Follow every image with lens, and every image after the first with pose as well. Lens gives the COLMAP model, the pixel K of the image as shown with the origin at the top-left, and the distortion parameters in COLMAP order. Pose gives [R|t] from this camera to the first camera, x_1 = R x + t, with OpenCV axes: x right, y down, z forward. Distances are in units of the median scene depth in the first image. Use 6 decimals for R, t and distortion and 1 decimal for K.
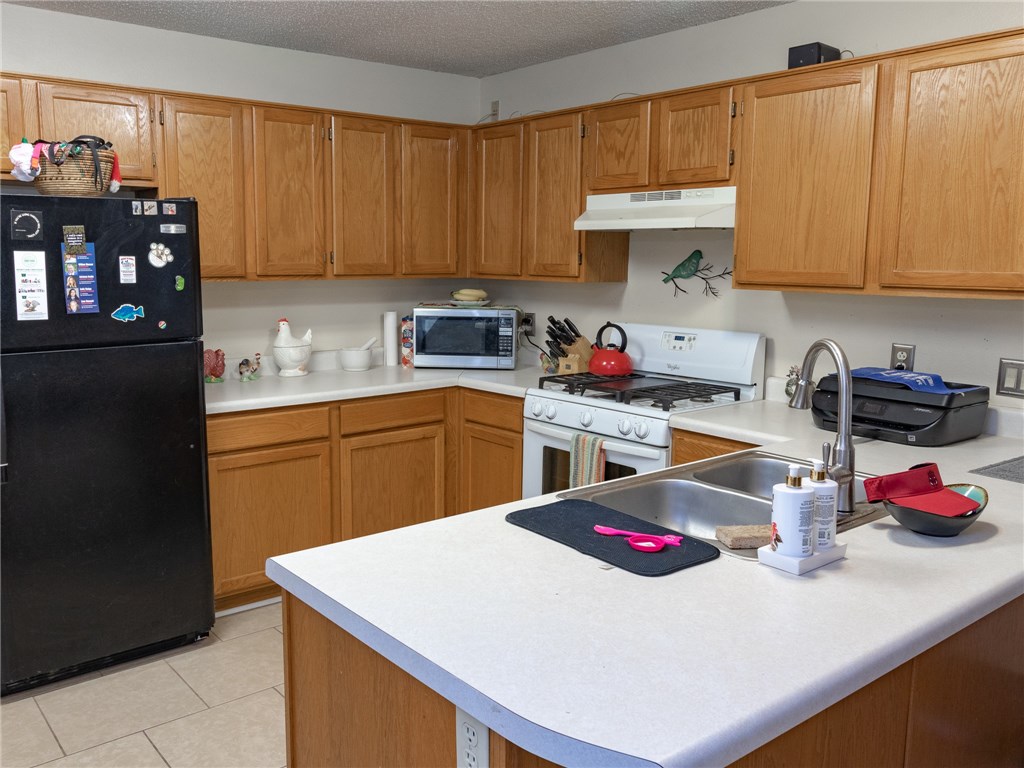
lens RADIAL K [[867.3, 0, 515.0], [0, 867.3, 384.6], [0, 0, 1]] dist [0.004700, -0.025242]
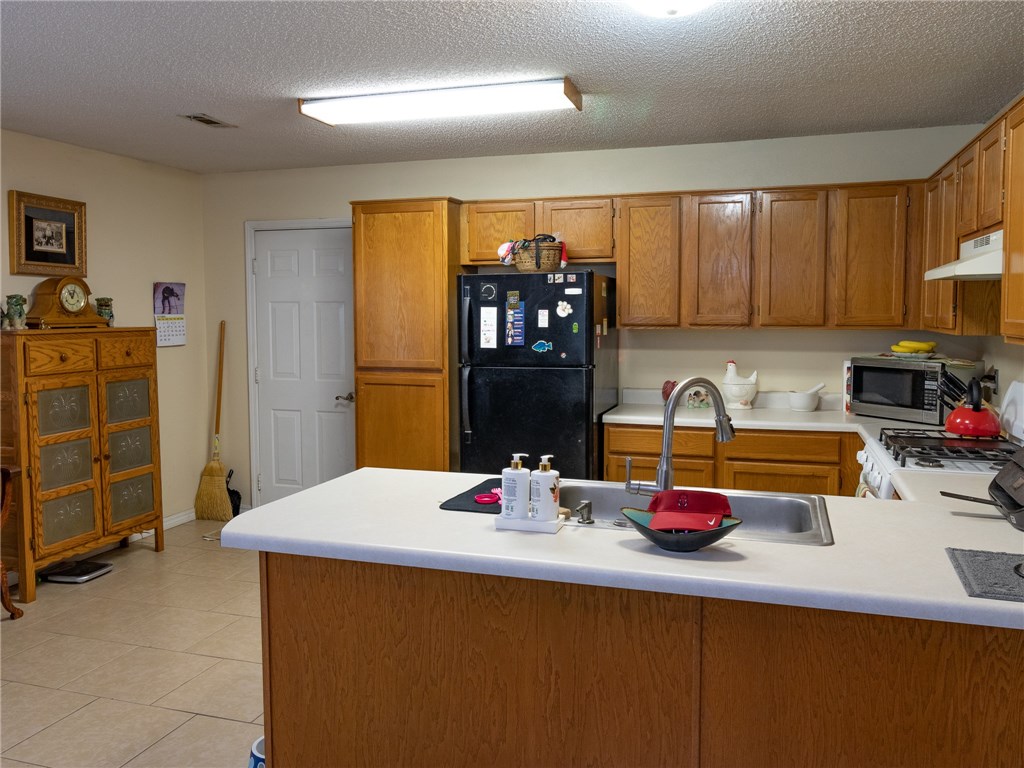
lens RADIAL K [[867.3, 0, 517.0], [0, 867.3, 380.5], [0, 0, 1]] dist [0.004700, -0.025242]
pose [[0.545118, 0.060296, -0.836188, 0.800827], [-0.118788, 0.992902, -0.005843, -0.008179], [0.829901, 0.102515, 0.548411, 0.121922]]
